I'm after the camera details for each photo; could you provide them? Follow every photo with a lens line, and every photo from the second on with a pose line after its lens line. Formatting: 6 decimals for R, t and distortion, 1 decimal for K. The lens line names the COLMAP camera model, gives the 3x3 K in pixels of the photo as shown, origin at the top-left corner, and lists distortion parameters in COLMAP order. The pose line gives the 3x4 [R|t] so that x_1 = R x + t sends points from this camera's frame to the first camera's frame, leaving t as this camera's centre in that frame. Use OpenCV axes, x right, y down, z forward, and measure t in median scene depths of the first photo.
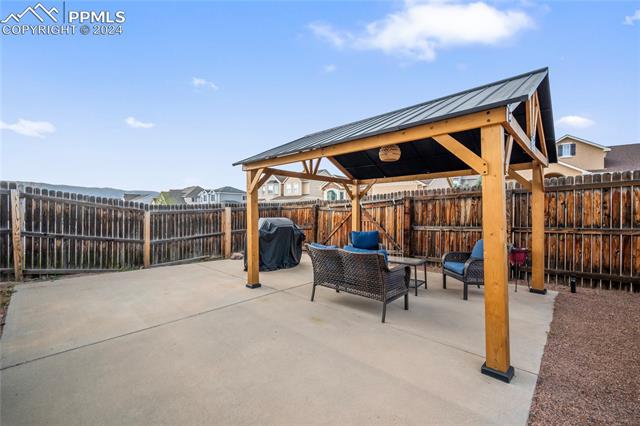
lens RADIAL K [[275.7, 0, 320.9], [0, 275.7, 210.7], [0, 0, 1]] dist [-0.003674, 0.001078]
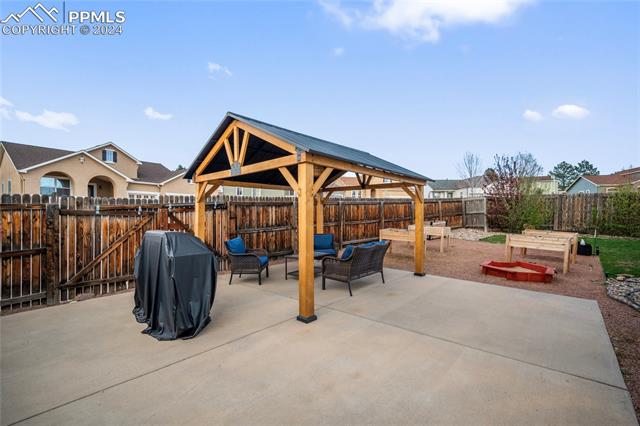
lens RADIAL K [[275.7, 0, 322.9], [0, 275.7, 214.8], [0, 0, 1]] dist [-0.003674, 0.001078]
pose [[-0.031516, -0.004986, 0.999491, -0.802406], [-0.006270, 0.999969, 0.004791, -0.009382], [-0.999484, -0.006116, -0.031546, 0.793763]]
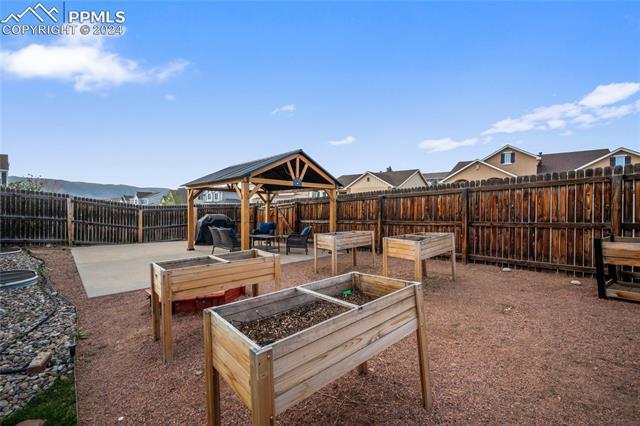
lens RADIAL K [[275.7, 0, 322.1], [0, 275.7, 210.8], [0, 0, 1]] dist [-0.003674, 0.001078]
pose [[0.999489, 0.006800, -0.031246, 0.591638], [-0.006509, 0.999934, 0.009423, -0.016461], [0.031308, -0.009215, 0.999467, -0.718733]]
